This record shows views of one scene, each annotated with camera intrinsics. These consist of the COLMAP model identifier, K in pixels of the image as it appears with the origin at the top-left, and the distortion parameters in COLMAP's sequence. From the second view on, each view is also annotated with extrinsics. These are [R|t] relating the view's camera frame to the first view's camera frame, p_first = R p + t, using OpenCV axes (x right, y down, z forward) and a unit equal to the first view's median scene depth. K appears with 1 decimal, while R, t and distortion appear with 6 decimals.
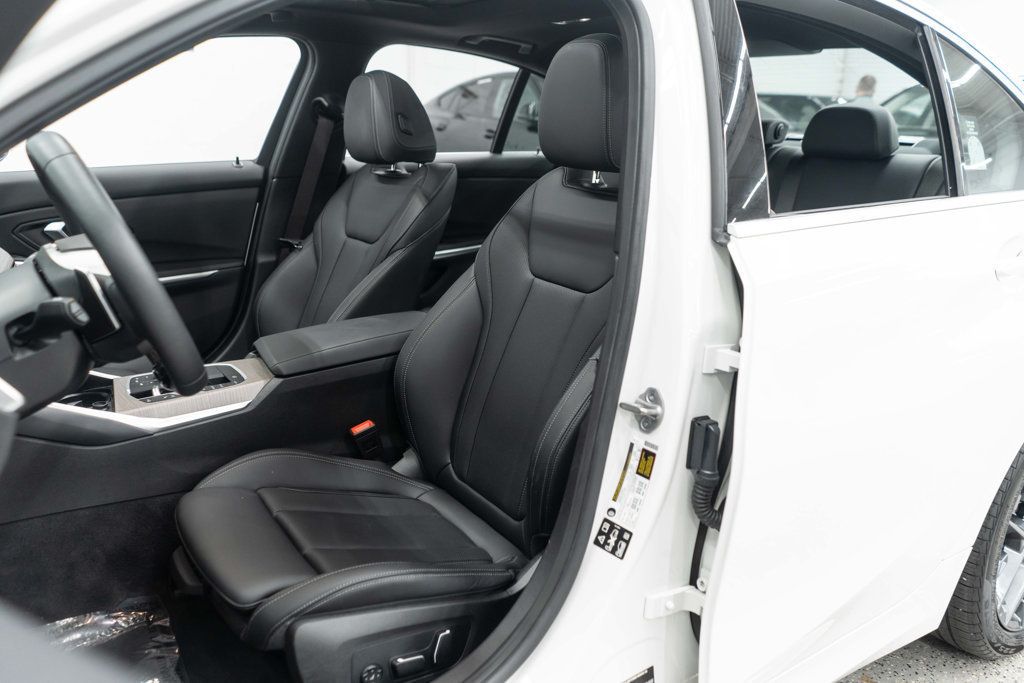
lens RADIAL K [[798.8, 0, 512.0], [0, 798.8, 341.5], [0, 0, 1]] dist [-0.008805, -0.005051]
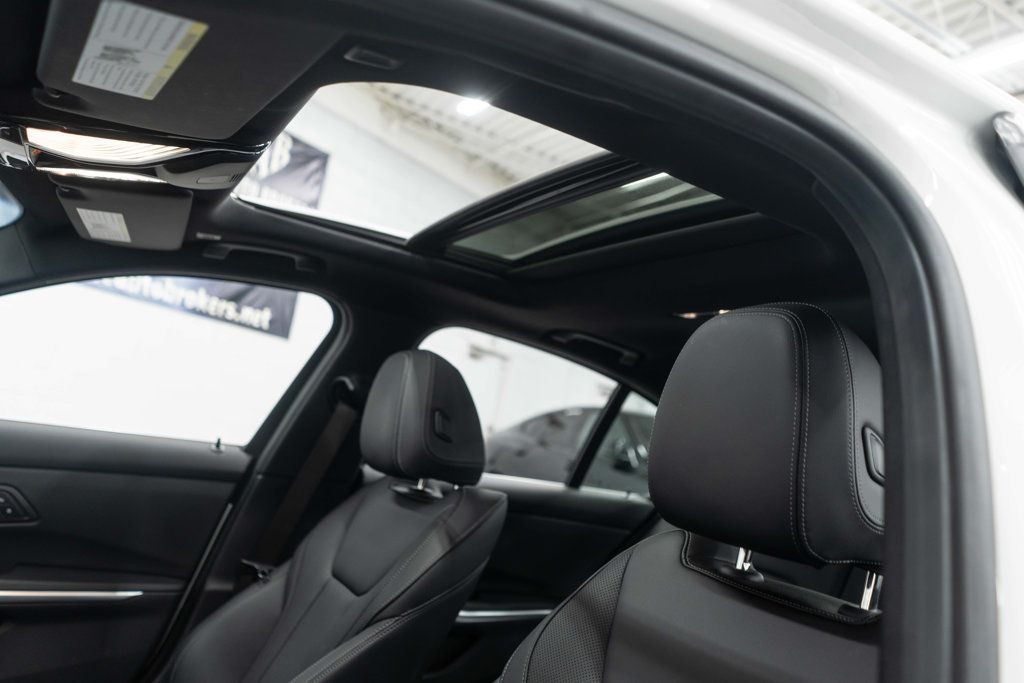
lens RADIAL K [[798.8, 0, 512.0], [0, 798.8, 341.5], [0, 0, 1]] dist [-0.008805, -0.005051]
pose [[0.983998, 0.129762, -0.122106, -0.001807], [-0.167501, 0.907345, -0.385576, -0.075979], [0.060759, 0.399859, 0.914561, 0.316637]]
